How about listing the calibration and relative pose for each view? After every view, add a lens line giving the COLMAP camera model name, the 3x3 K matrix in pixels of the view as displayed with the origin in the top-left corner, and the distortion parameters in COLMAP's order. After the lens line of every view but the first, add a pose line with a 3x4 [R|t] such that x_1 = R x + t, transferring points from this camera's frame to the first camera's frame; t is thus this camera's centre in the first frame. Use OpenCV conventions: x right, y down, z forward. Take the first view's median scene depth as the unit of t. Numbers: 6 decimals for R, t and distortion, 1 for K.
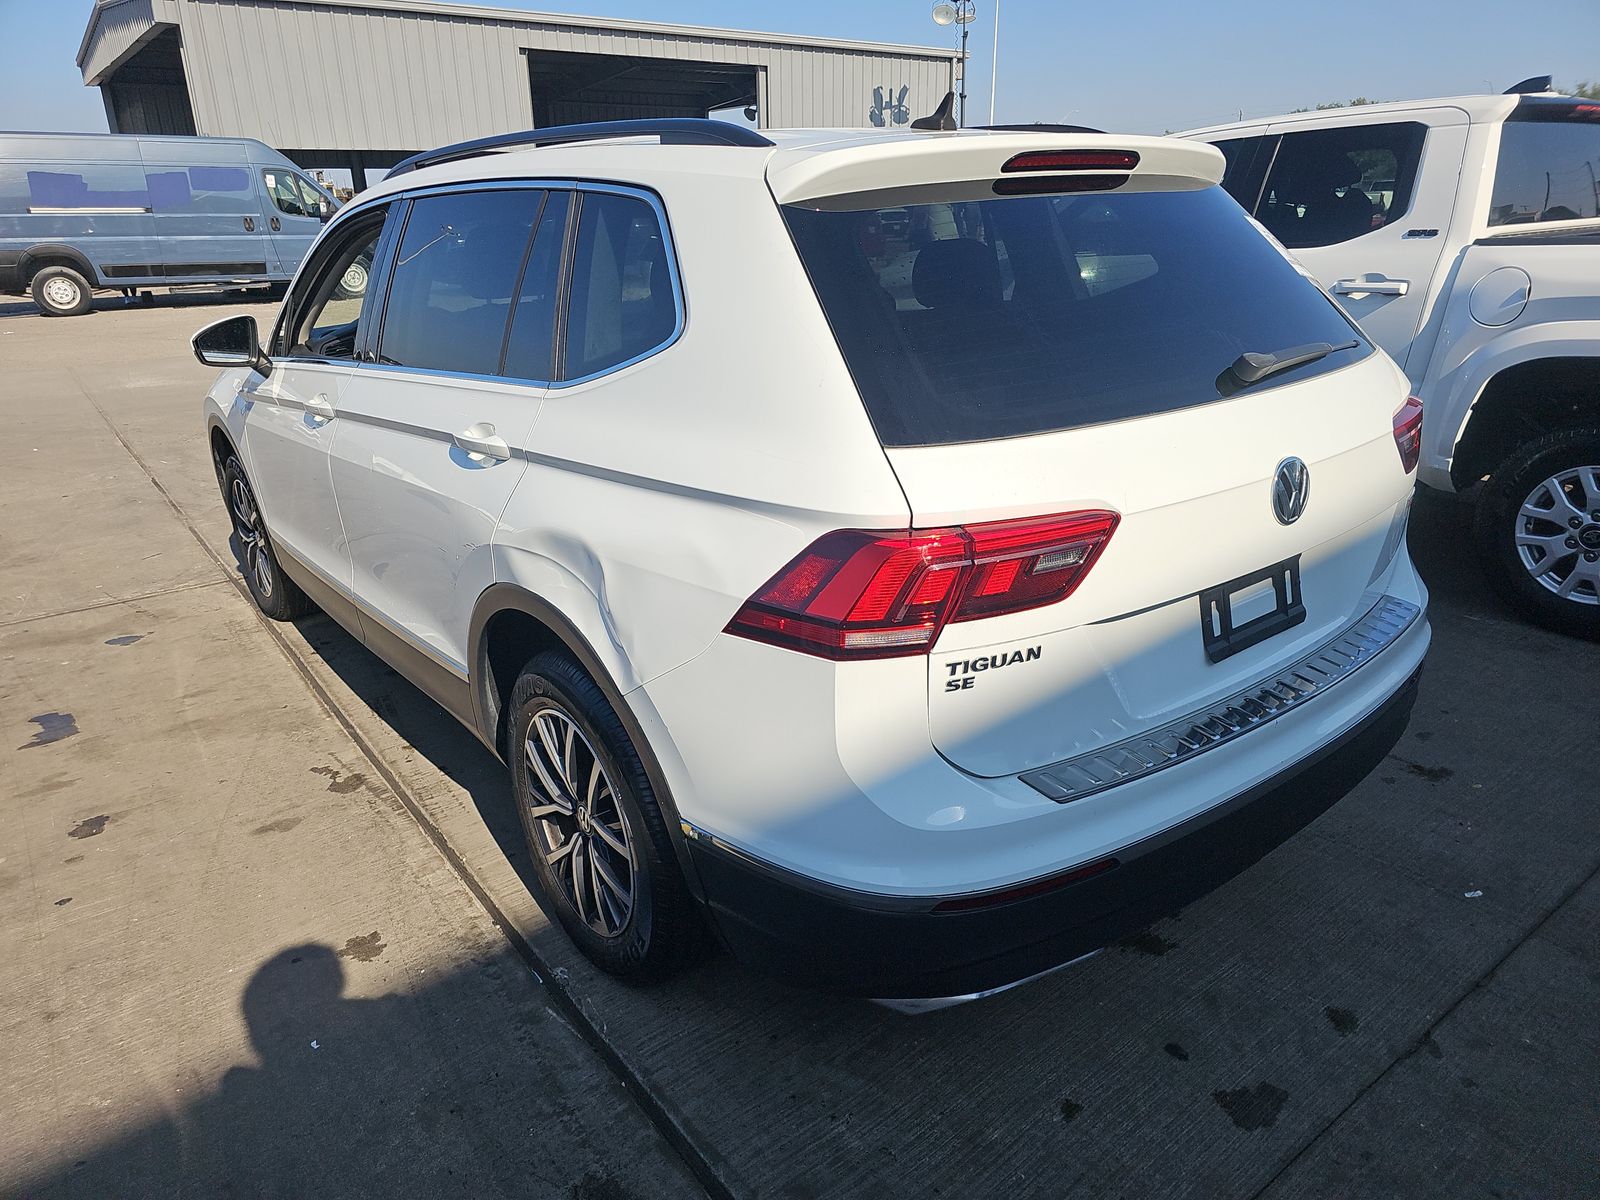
lens RADIAL K [[1080.3, 0, 823.6], [0, 1080.3, 591.5], [0, 0, 1]] dist [0.056039, -0.053512]
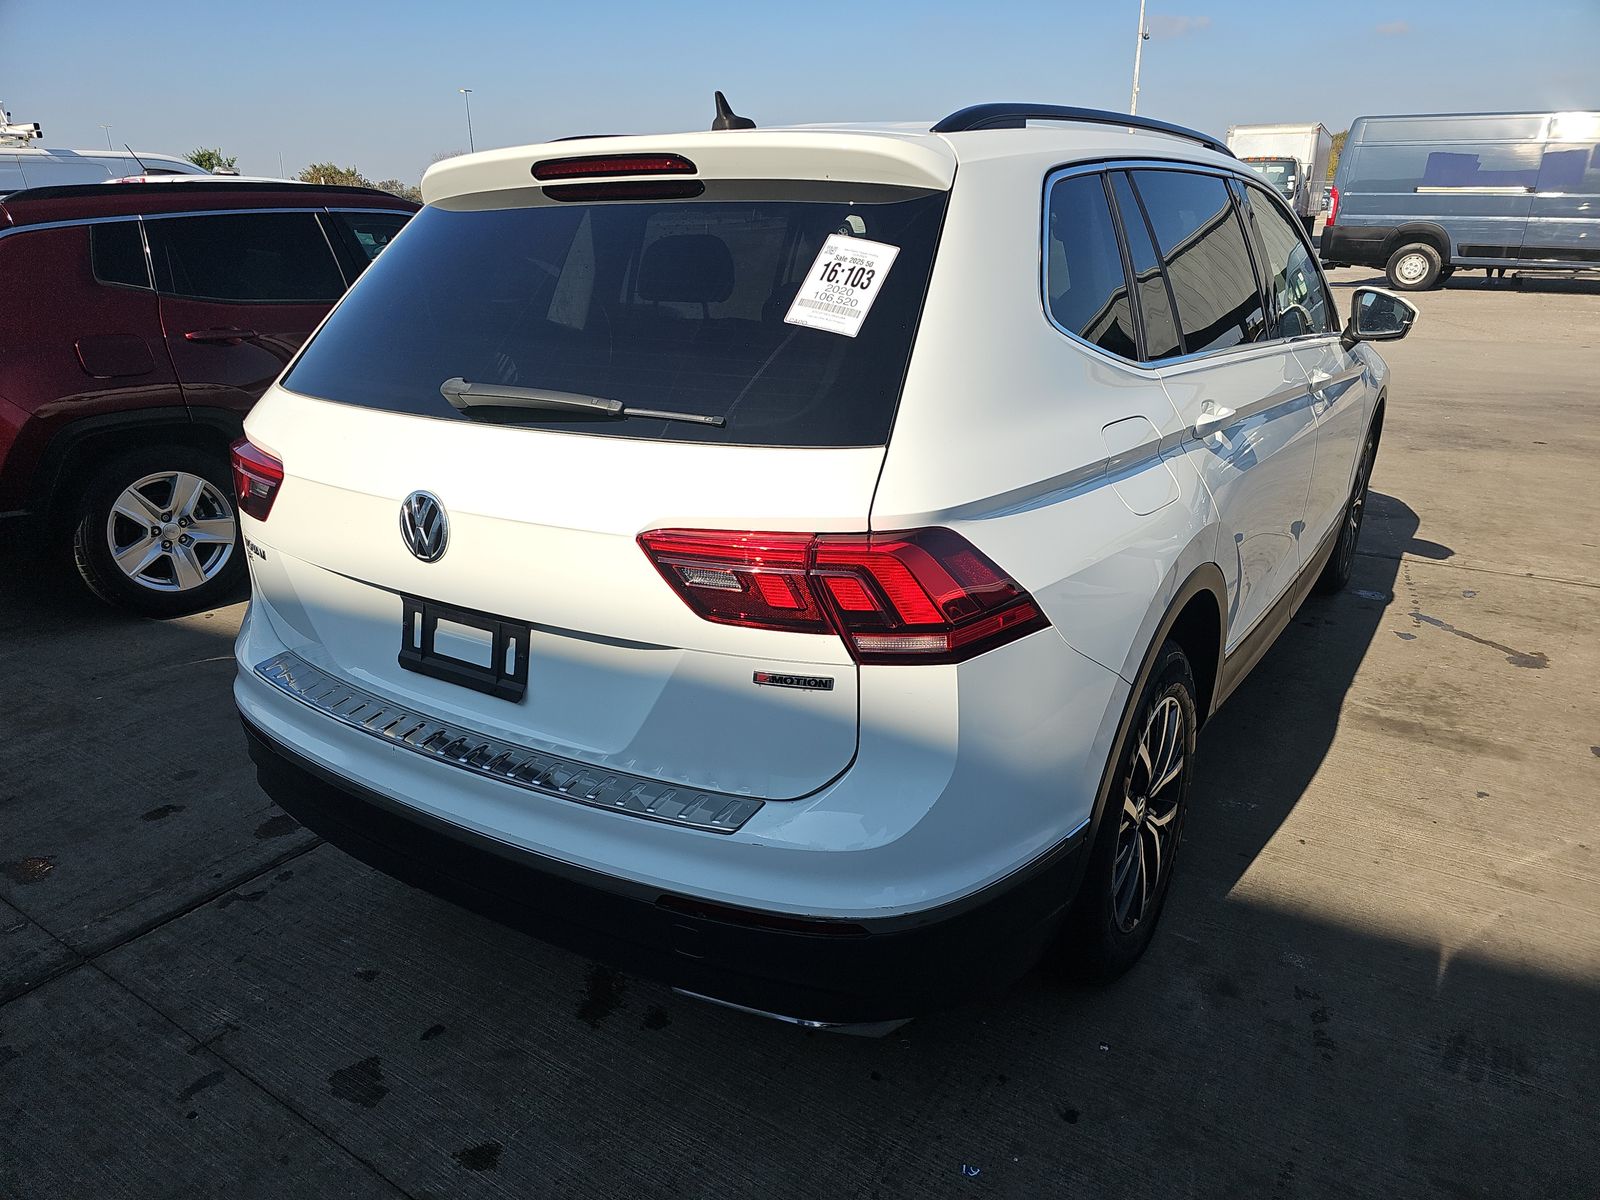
lens RADIAL K [[1080.3, 0, 791.1], [0, 1080.3, 608.3], [0, 0, 1]] dist [0.056039, -0.053512]
pose [[0.300595, 0.343988, -0.889559, 1.305860], [-0.313639, 0.916473, 0.248412, -0.339708], [0.900707, 0.204329, 0.383375, 0.887964]]
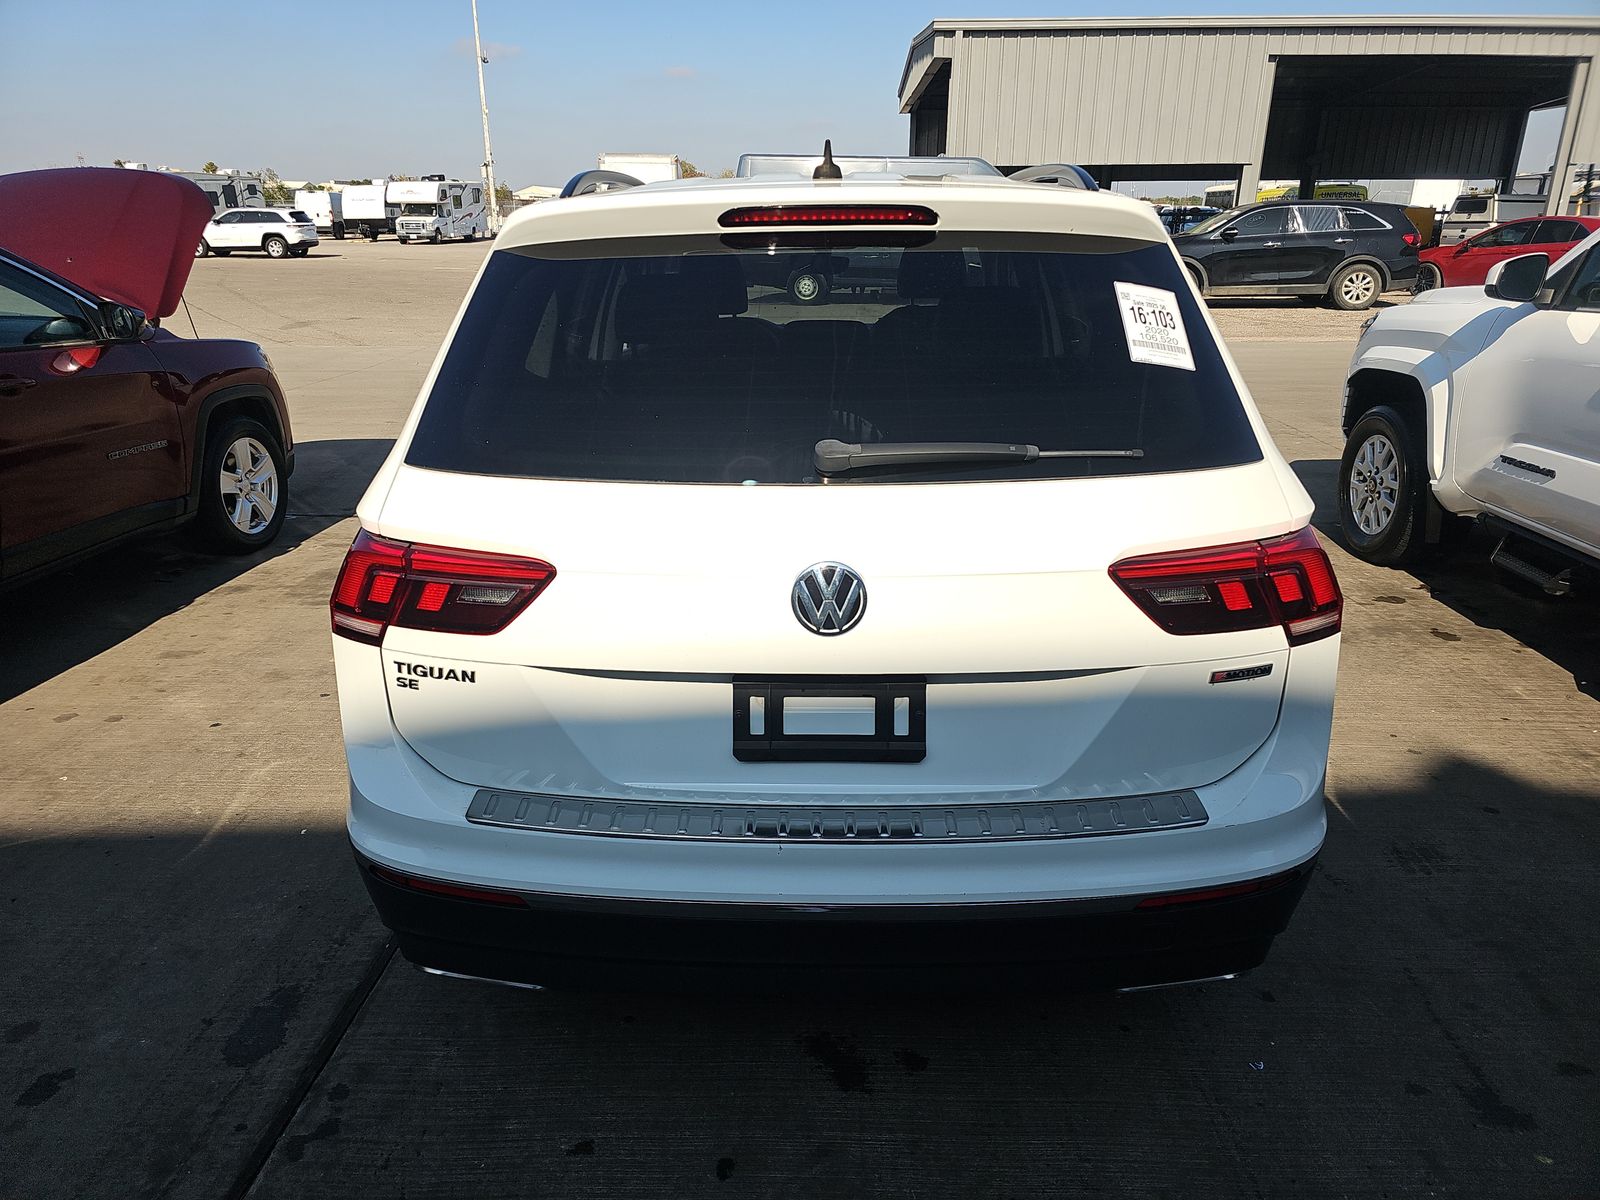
lens RADIAL K [[1080.3, 0, 788.5], [0, 1080.3, 587.8], [0, 0, 1]] dist [0.056039, -0.053512]
pose [[0.761622, 0.224250, -0.607983, 0.880279], [-0.231012, 0.970531, 0.068584, -0.144240], [0.605446, 0.088217, 0.790982, 0.273093]]
